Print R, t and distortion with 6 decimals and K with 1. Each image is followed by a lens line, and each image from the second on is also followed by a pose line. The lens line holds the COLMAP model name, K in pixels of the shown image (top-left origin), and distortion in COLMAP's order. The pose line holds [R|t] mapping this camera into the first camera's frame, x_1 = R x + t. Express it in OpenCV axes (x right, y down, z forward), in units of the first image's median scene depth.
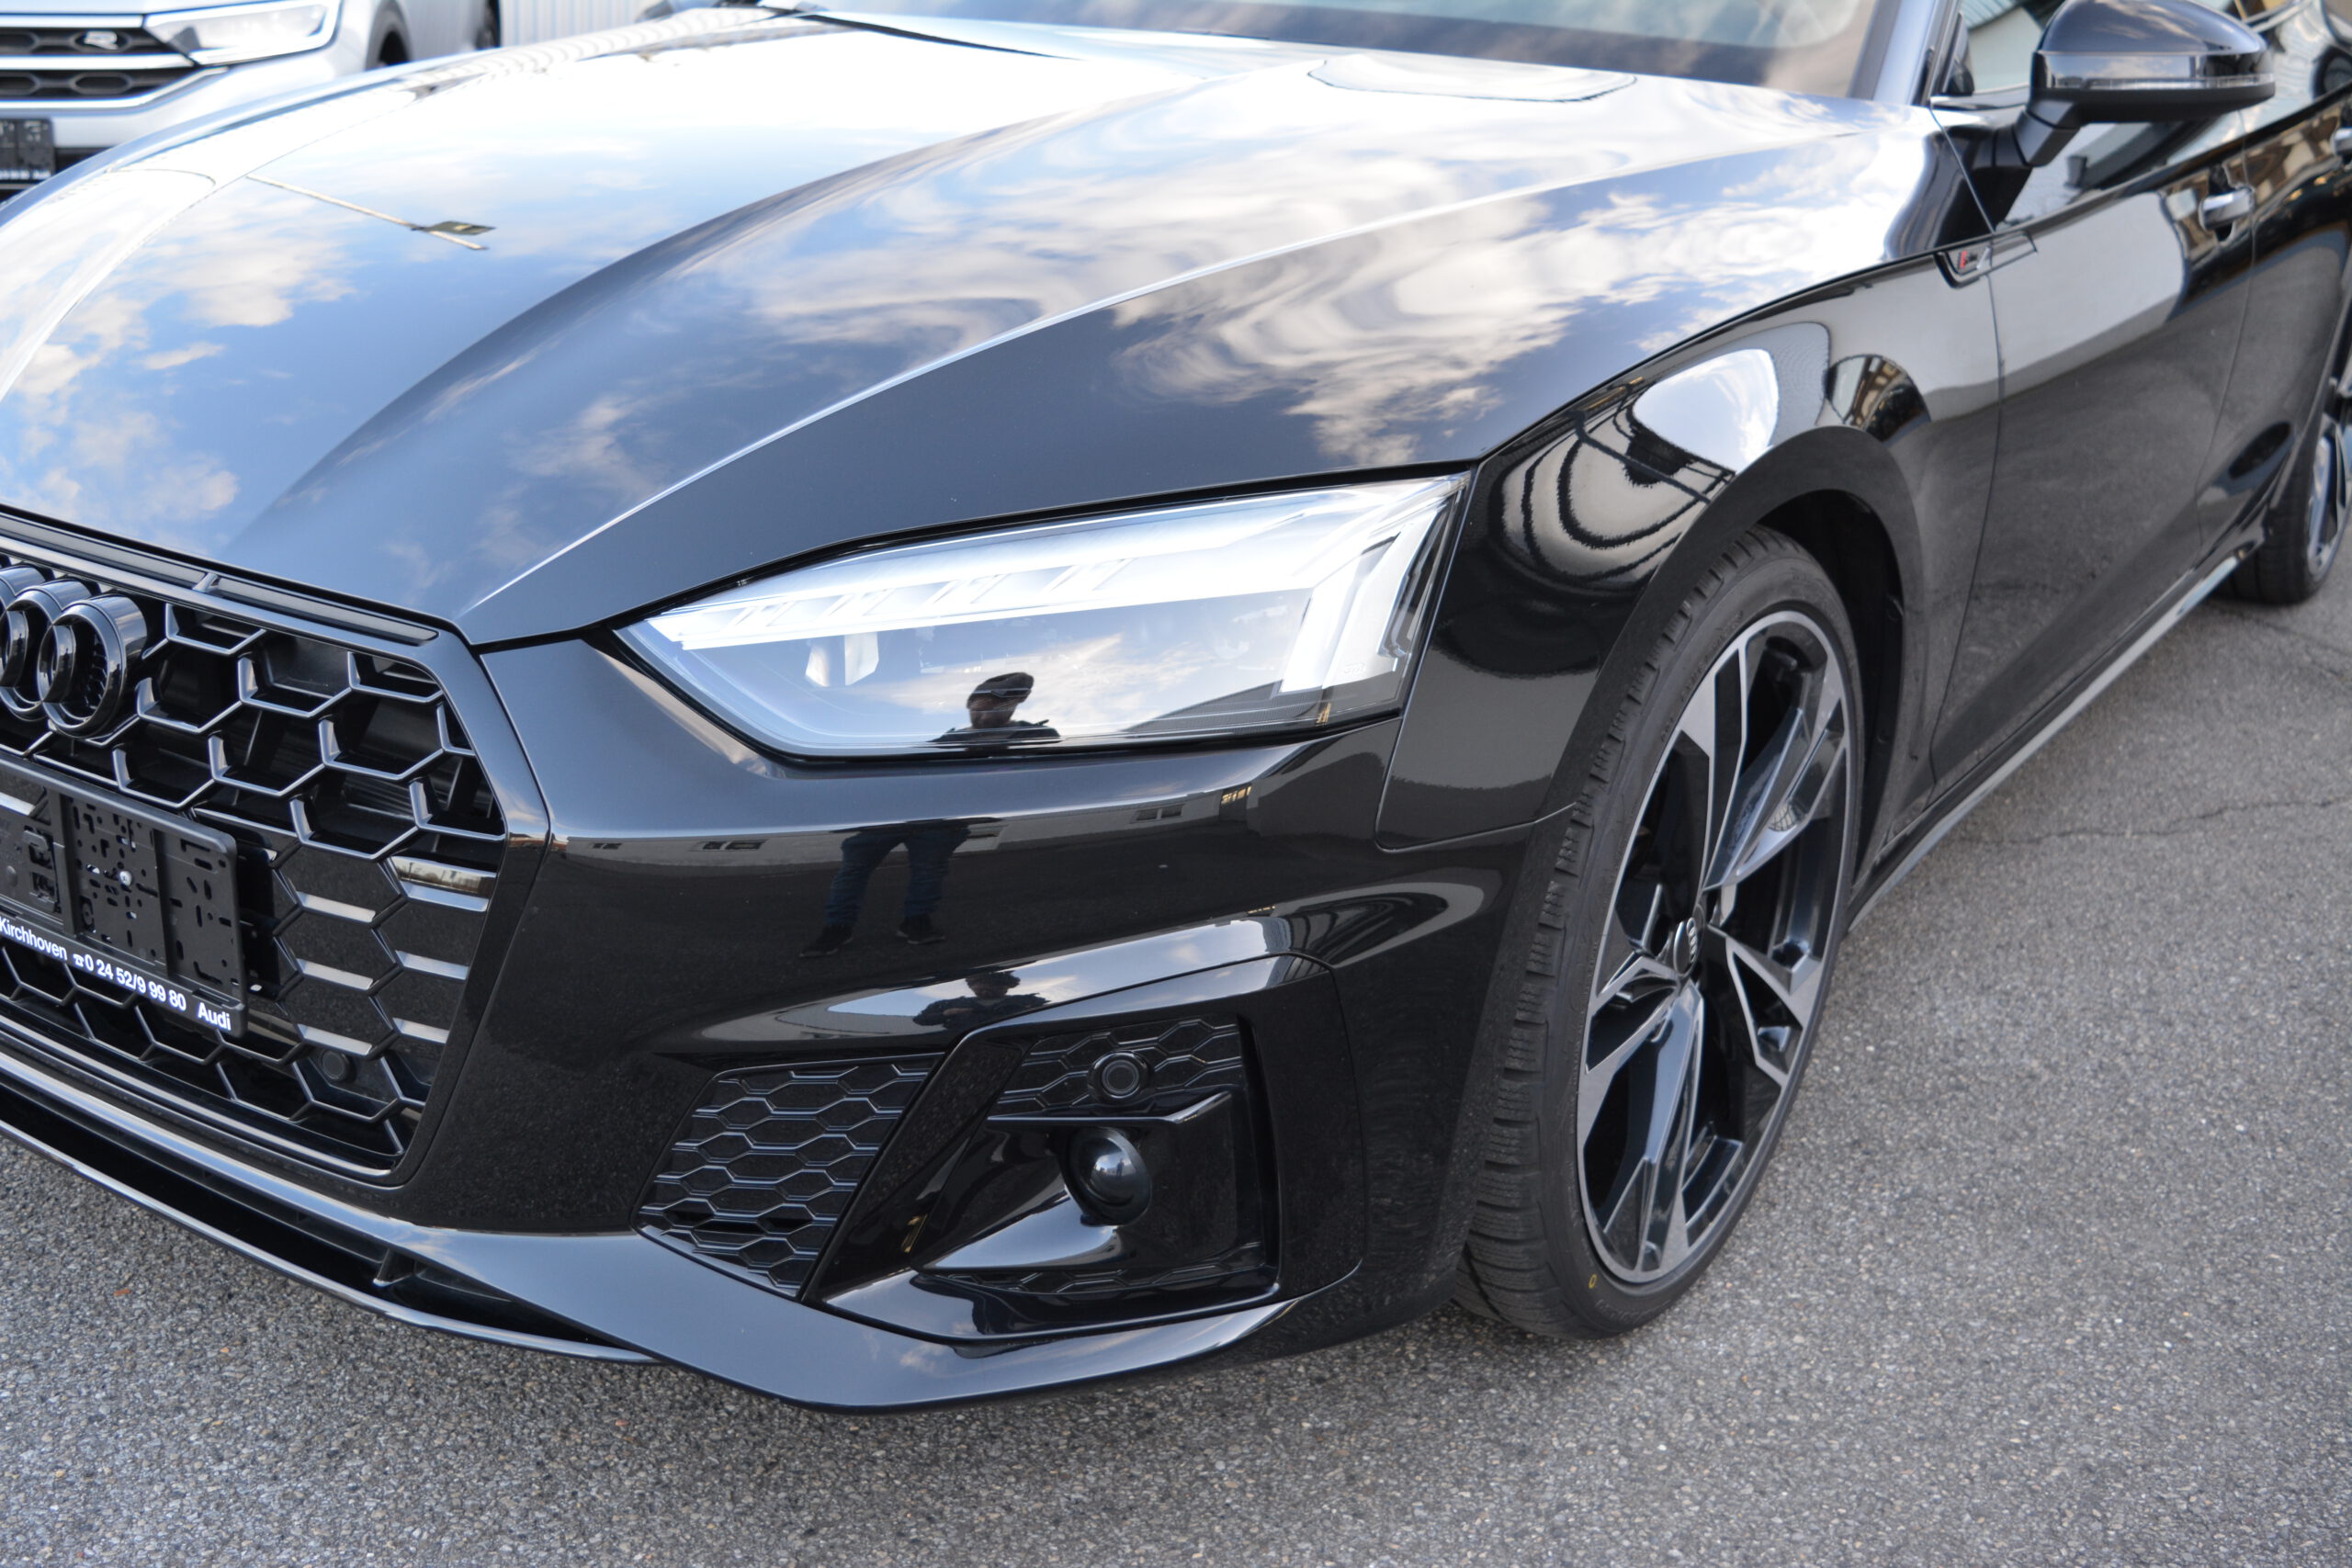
lens RADIAL K [[2450.2, 0, 1176.0], [0, 2450.2, 784.0], [0, 0, 1]] dist [-0.071694, 0.023278]
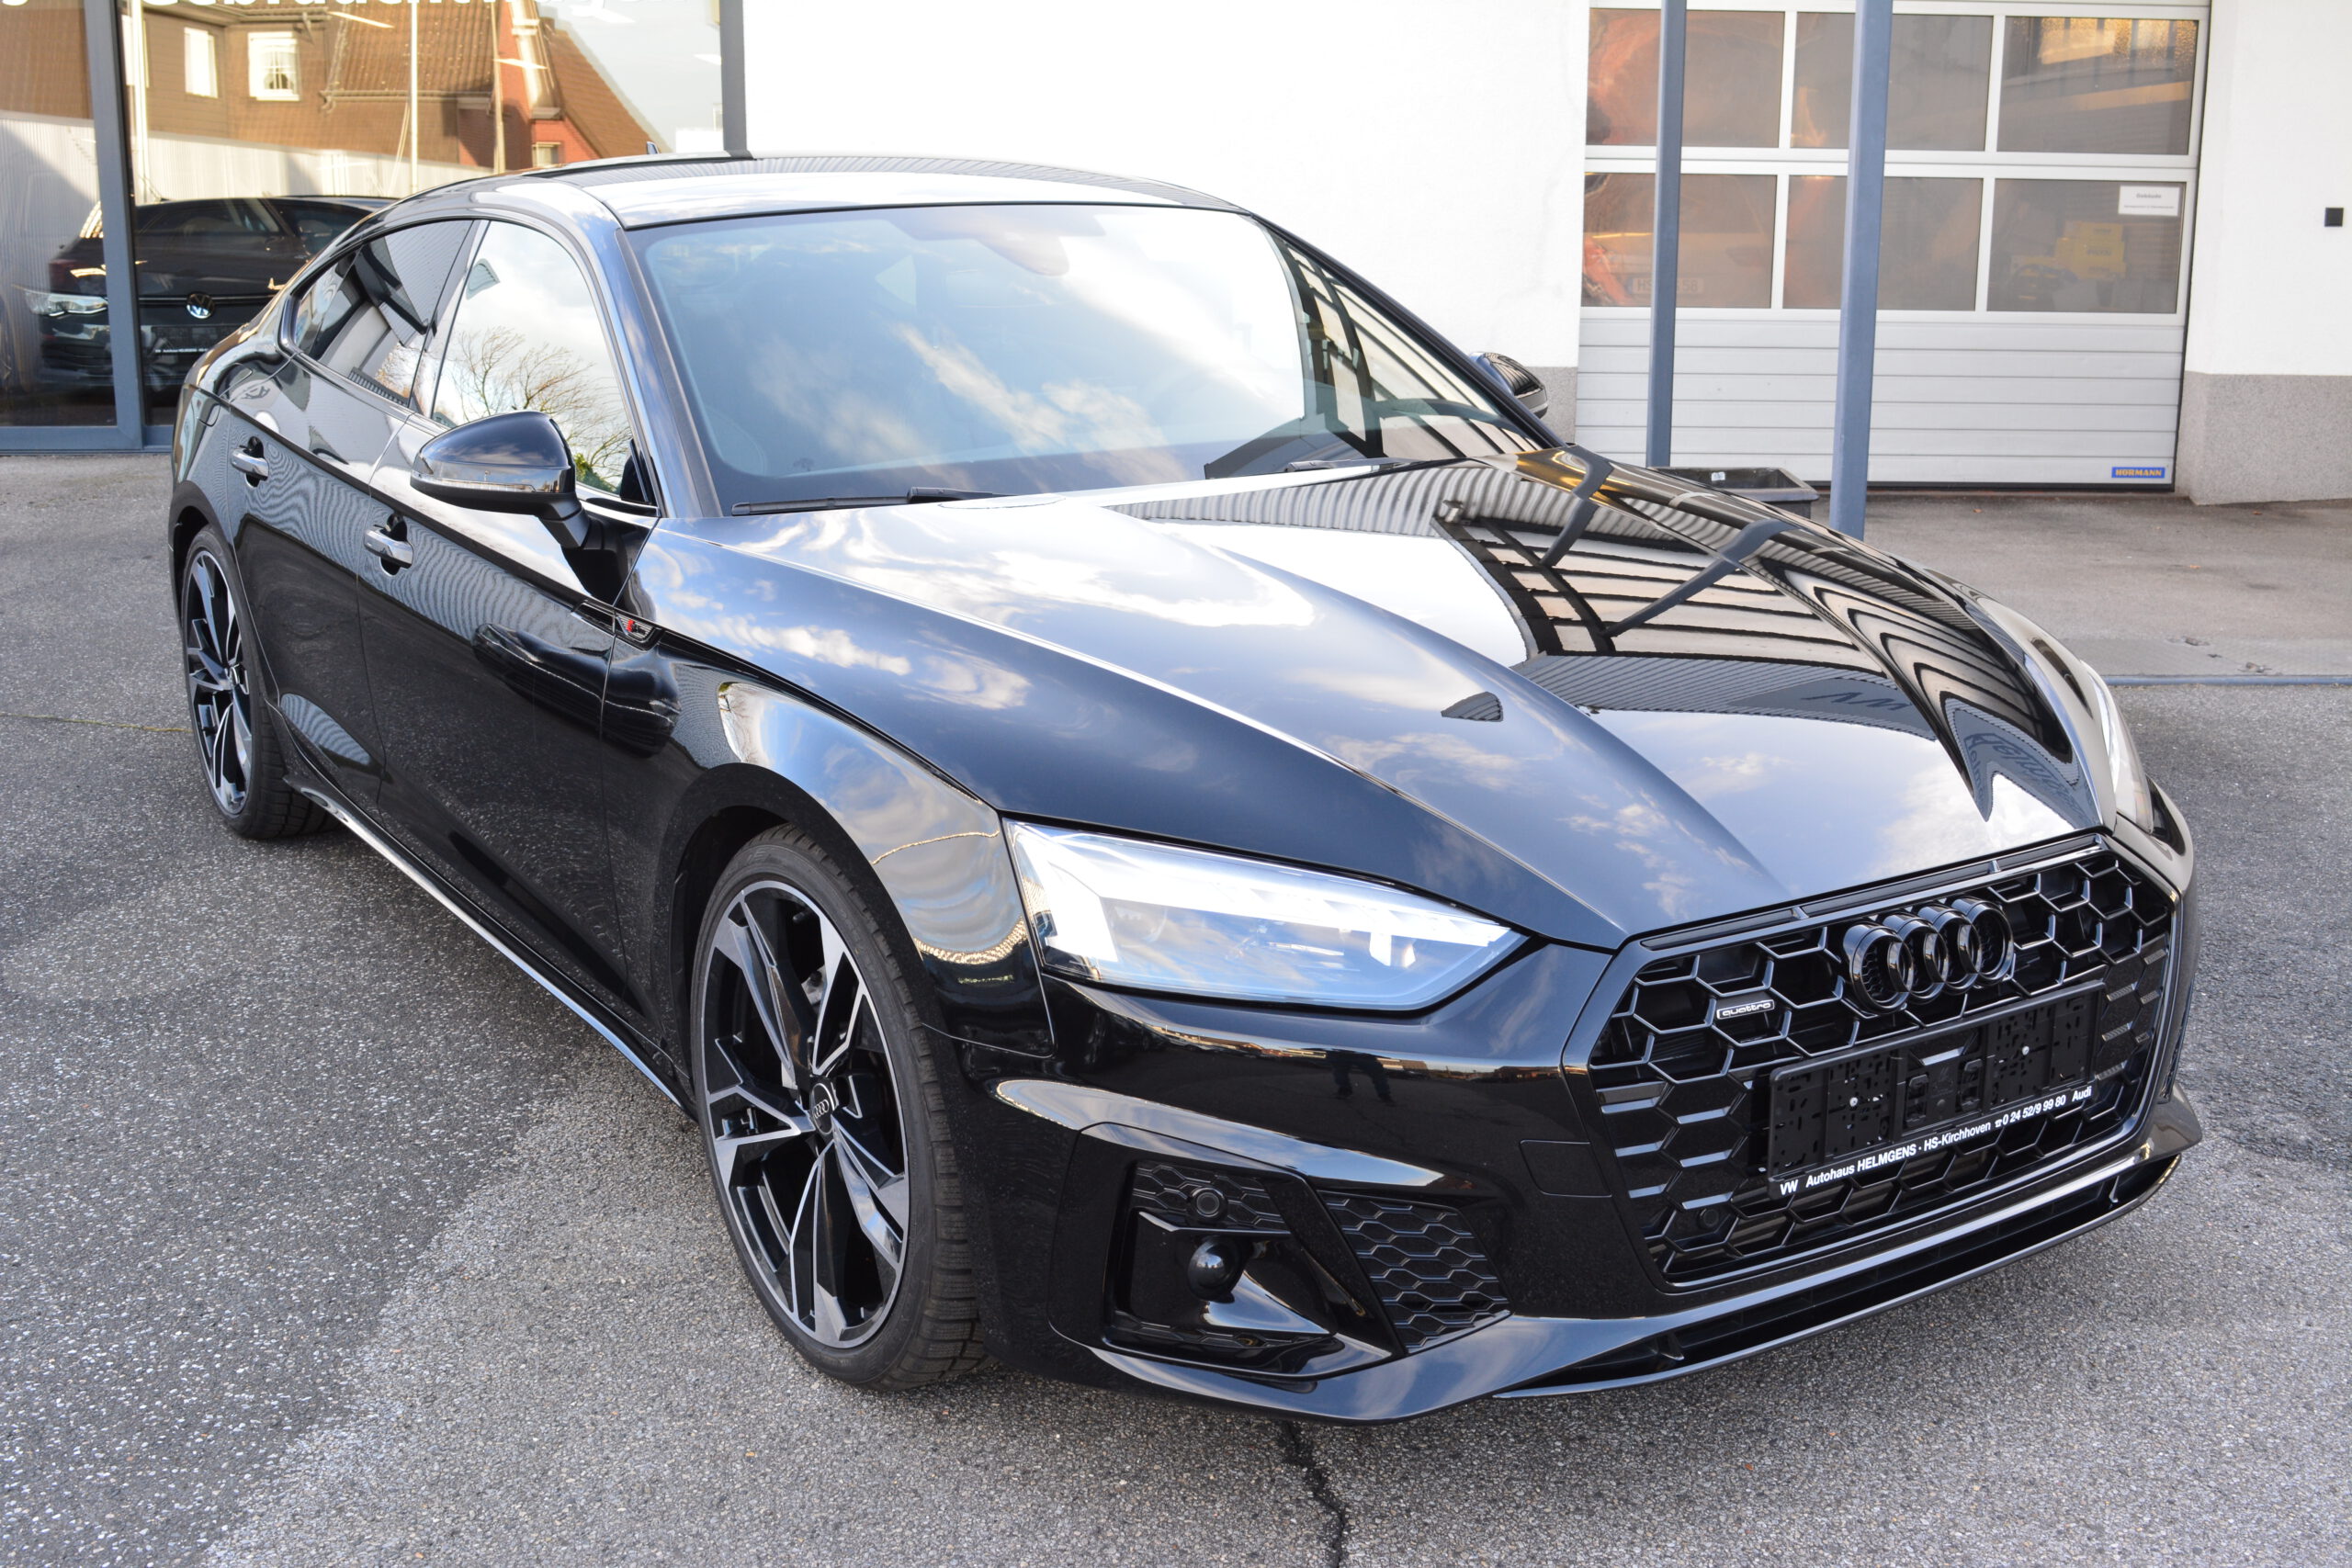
lens RADIAL K [[2539.3, 0, 1176.0], [0, 2539.3, 784.0], [0, 0, 1]] dist [-0.069739, 0.013310]
pose [[0.382614, -0.262563, 0.885814, -1.806586], [0.326726, 0.935269, 0.136097, -0.470814], [-0.864209, 0.237345, 0.443633, 0.587530]]
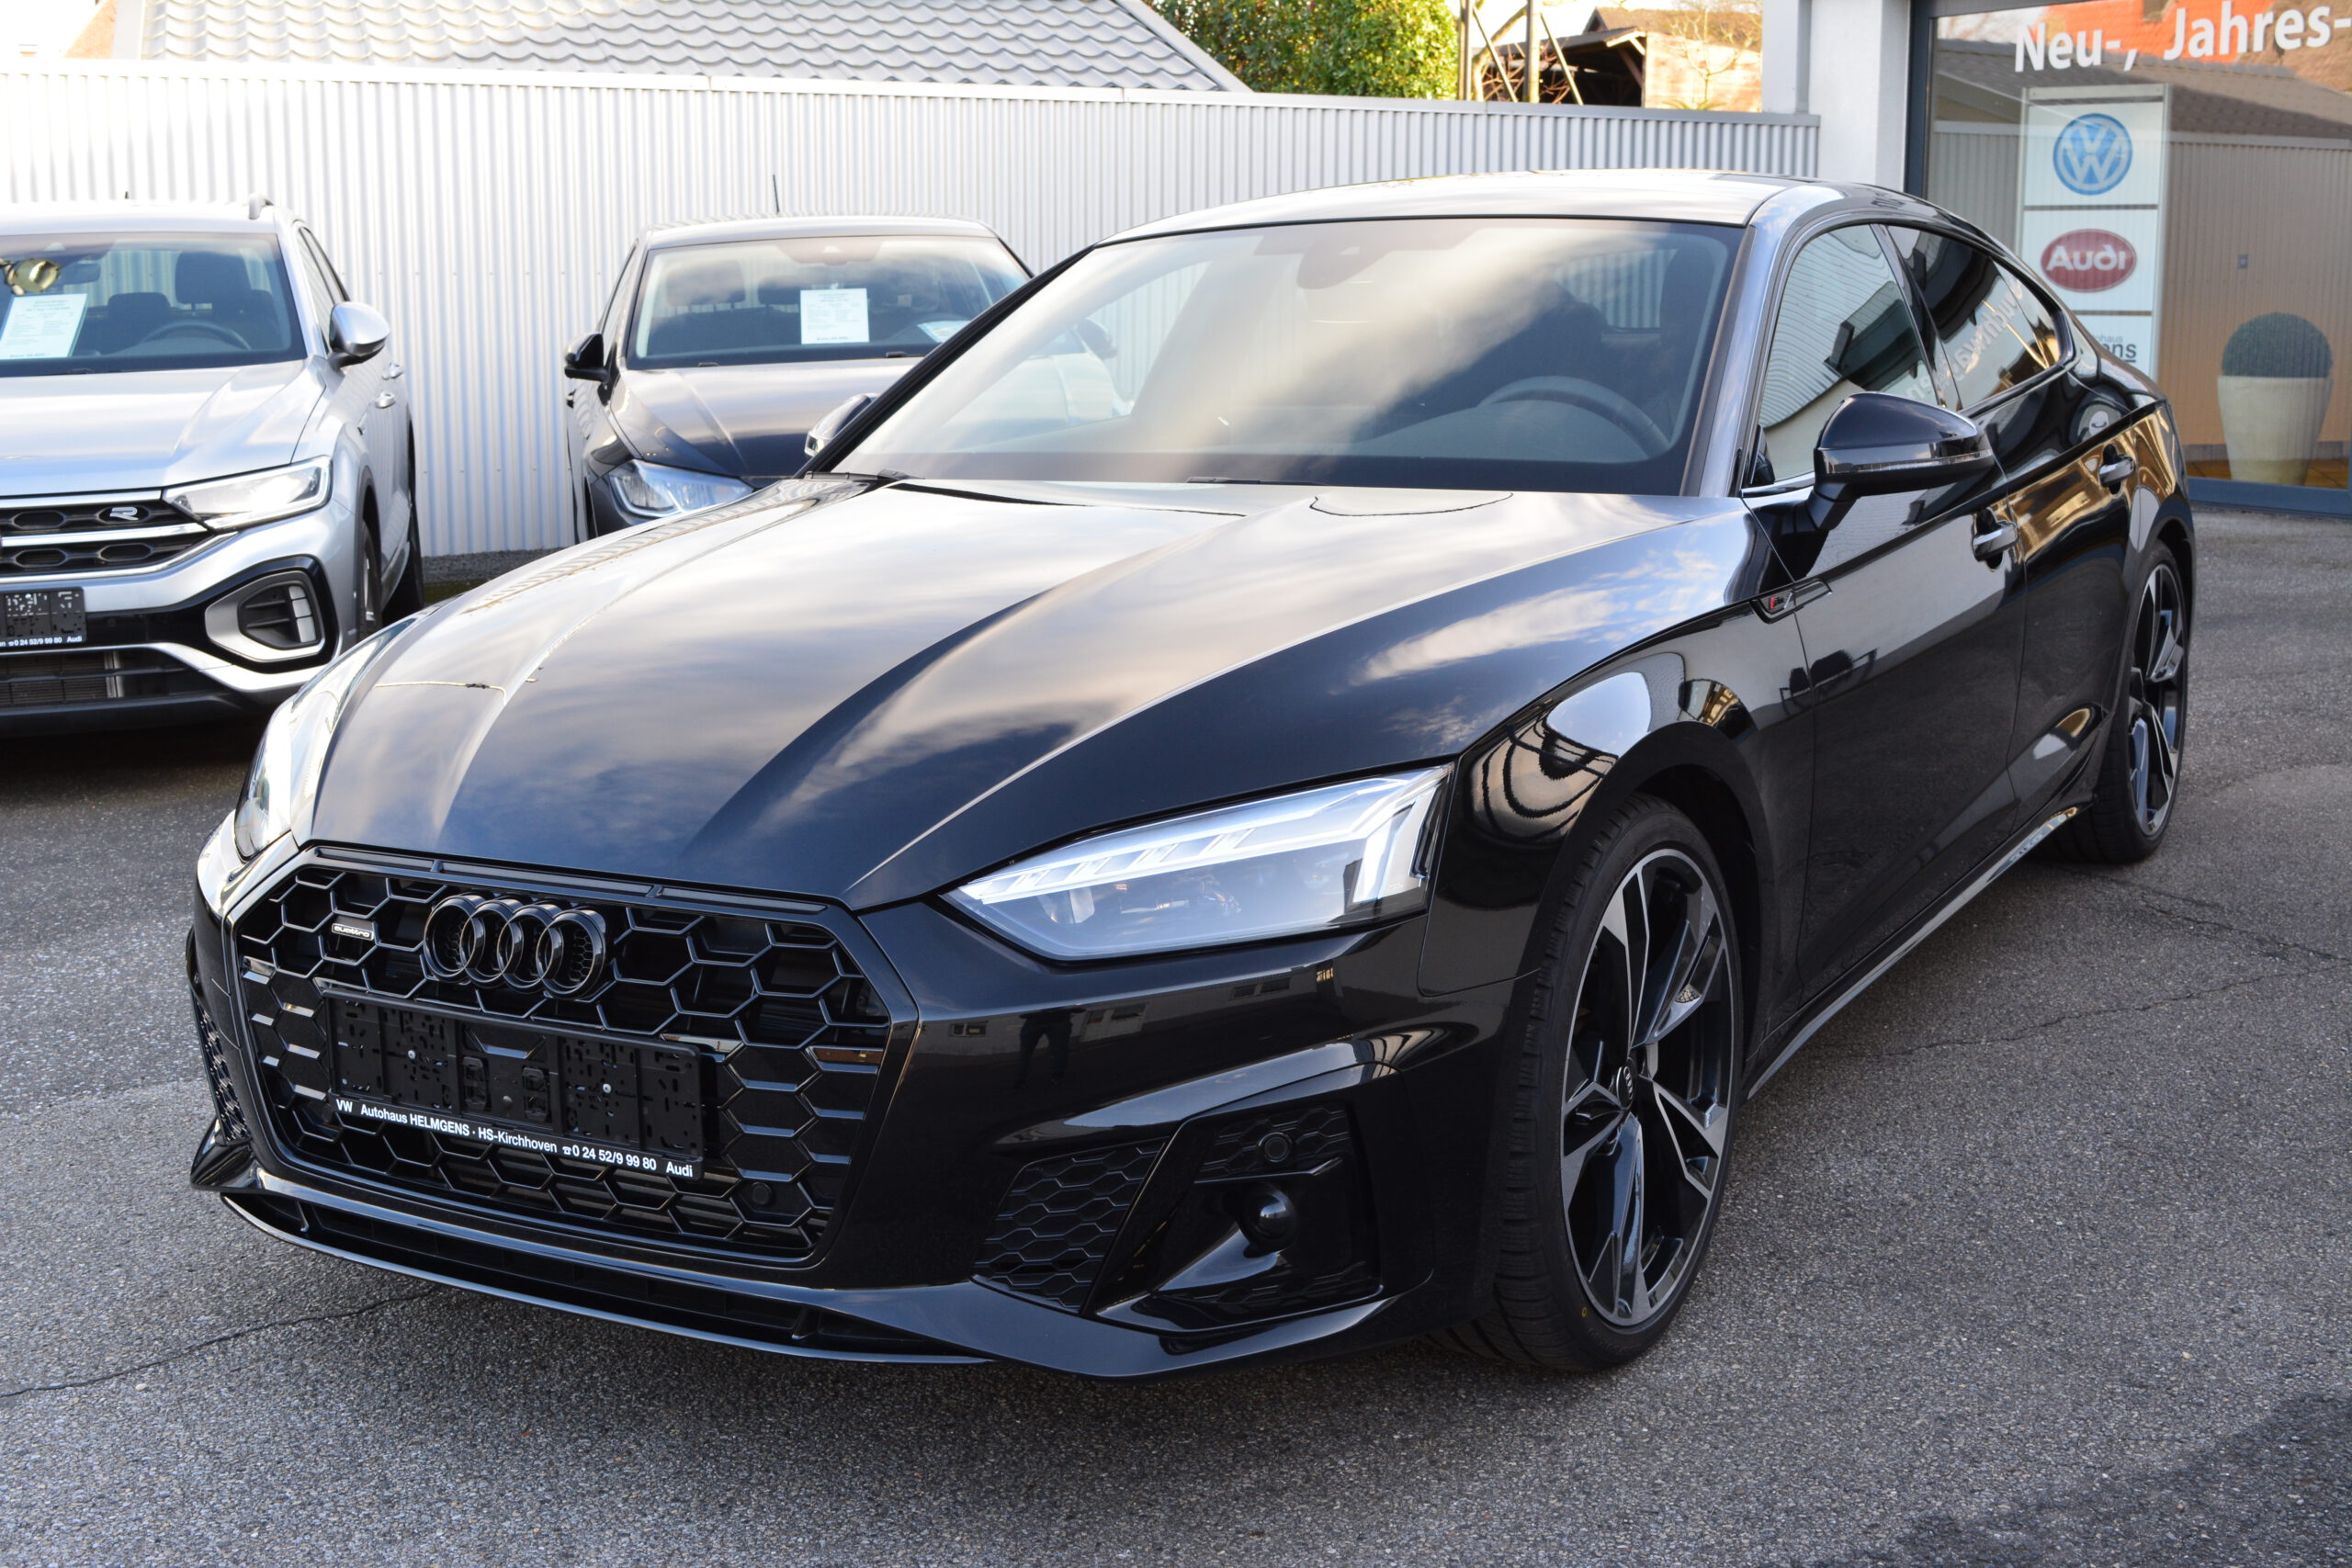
lens RADIAL K [[2766.1, 0, 1176.0], [0, 2766.1, 784.0], [0, 0, 1]] dist [-0.062137, 0.013074]
pose [[0.995986, -0.075072, 0.048754, -0.124289], [0.081856, 0.984256, -0.156654, 0.128416], [-0.036226, 0.160016, 0.986449, -0.643334]]
